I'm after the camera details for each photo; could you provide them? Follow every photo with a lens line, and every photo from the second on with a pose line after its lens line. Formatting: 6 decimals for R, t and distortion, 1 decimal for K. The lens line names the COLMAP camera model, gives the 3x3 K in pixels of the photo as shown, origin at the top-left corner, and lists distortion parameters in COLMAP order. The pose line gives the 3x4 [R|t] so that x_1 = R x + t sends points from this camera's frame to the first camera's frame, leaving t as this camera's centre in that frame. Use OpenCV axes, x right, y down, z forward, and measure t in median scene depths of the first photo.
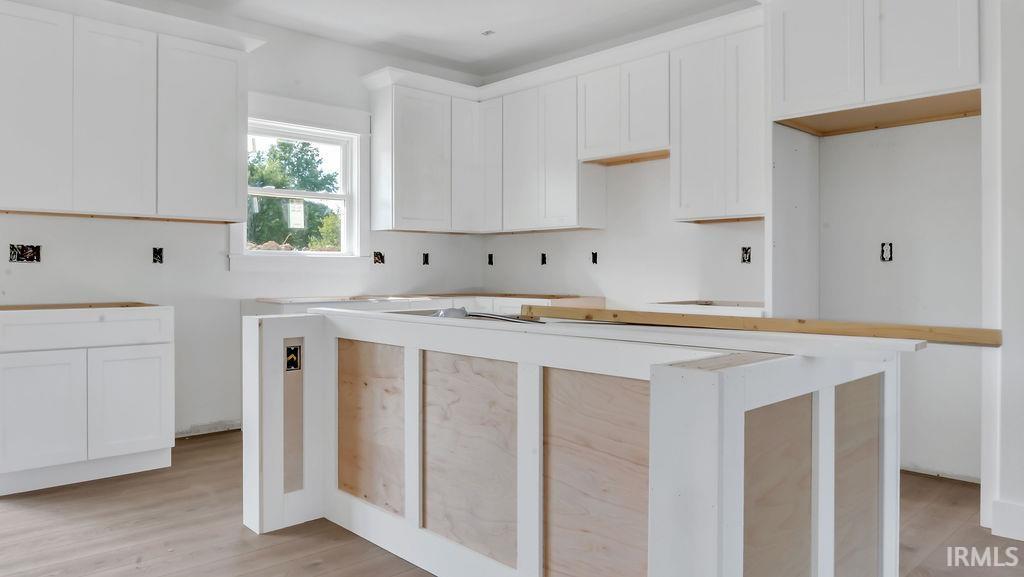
lens RADIAL K [[699.4, 0, 512.0], [0, 699.4, 288.5], [0, 0, 1]] dist [-0.041613, -0.000354]
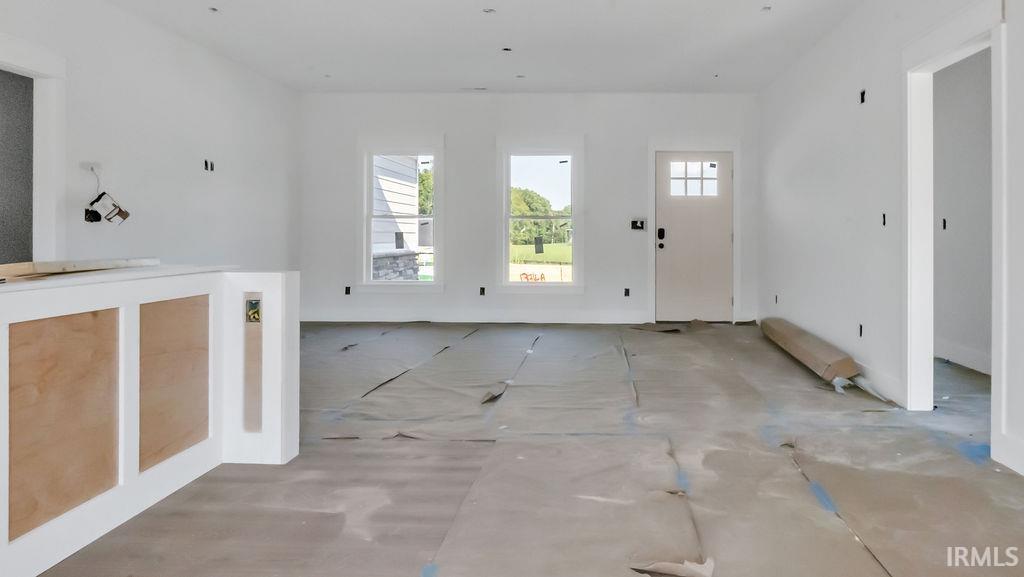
lens RADIAL K [[699.6, 0, 512.0], [0, 699.6, 227.2], [0, 0, 1]] dist [-0.001546, -0.037006]
pose [[-0.715287, 0.004956, 0.698813, -0.978811], [0.008462, 0.999963, 0.001570, -0.019920], [-0.698779, 0.007037, -0.715303, 1.035838]]
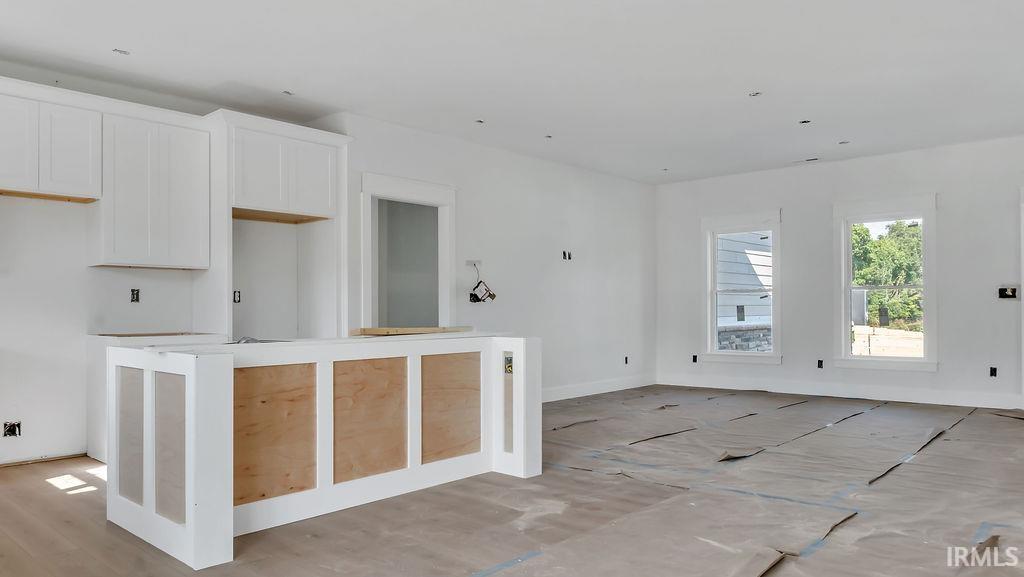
lens RADIAL K [[699.4, 0, 512.0], [0, 699.4, 288.5], [0, 0, 1]] dist [-0.041613, -0.000354]
pose [[-0.082068, 0.029746, 0.996183, -1.443454], [0.025241, 0.999296, -0.027760, -0.015008], [-0.996307, 0.022867, -0.082761, 0.655459]]
